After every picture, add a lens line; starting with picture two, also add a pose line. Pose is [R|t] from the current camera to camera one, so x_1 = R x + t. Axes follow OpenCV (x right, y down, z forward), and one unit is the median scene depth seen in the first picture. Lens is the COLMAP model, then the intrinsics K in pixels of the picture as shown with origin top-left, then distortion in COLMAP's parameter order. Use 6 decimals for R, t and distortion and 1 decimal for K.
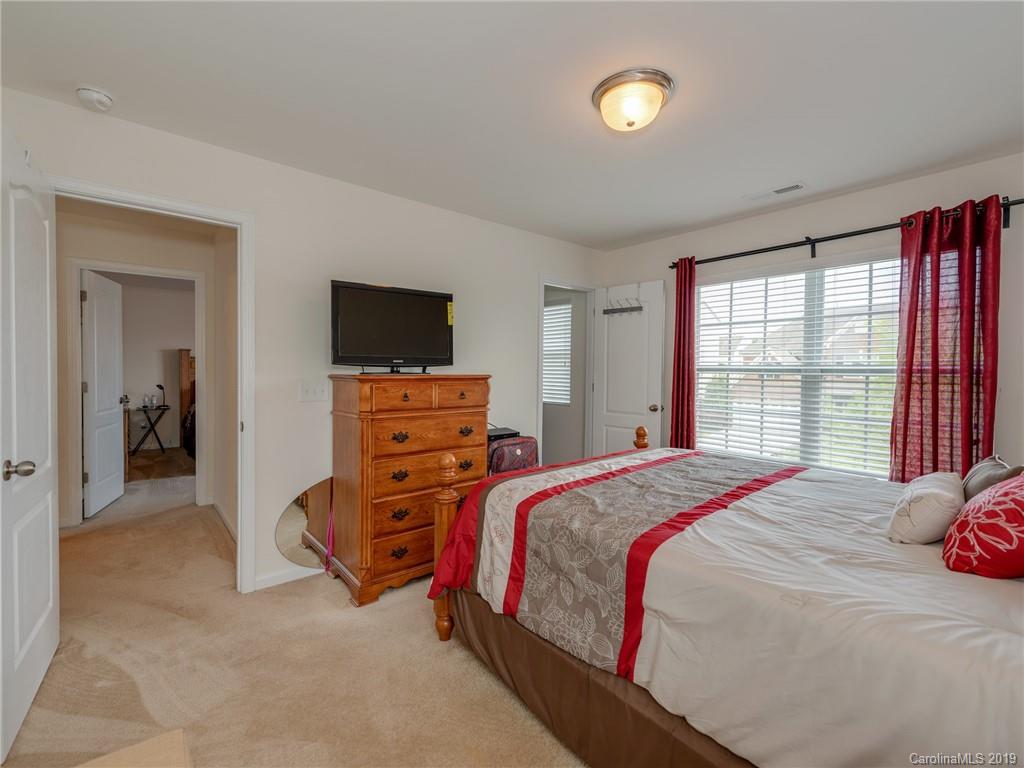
lens RADIAL K [[483.2, 0, 532.8], [0, 483.2, 381.3], [0, 0, 1]] dist [0.004862, -0.000420]
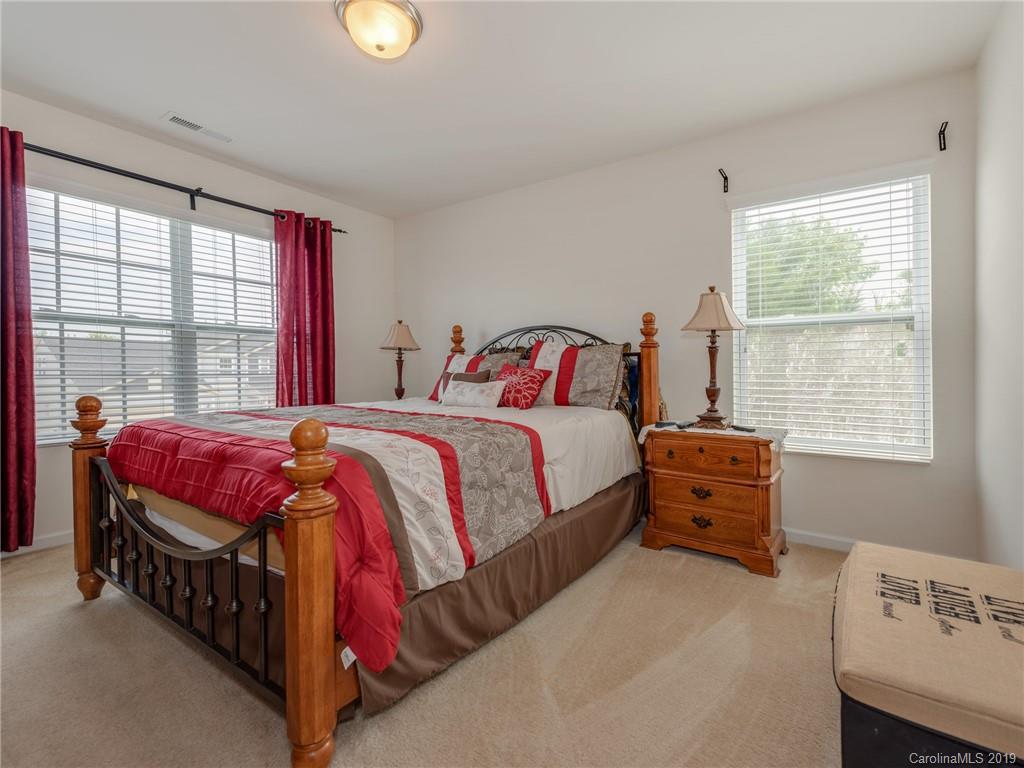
lens RADIAL K [[475.2, 0, 507.8], [0, 475.2, 372.9], [0, 0, 1]] dist [0.010996, -0.000278]
pose [[-0.266574, -0.010898, 0.963753, -0.687926], [0.021155, 0.999629, 0.017155, 0.091808], [-0.963582, 0.024961, -0.266245, 0.889616]]
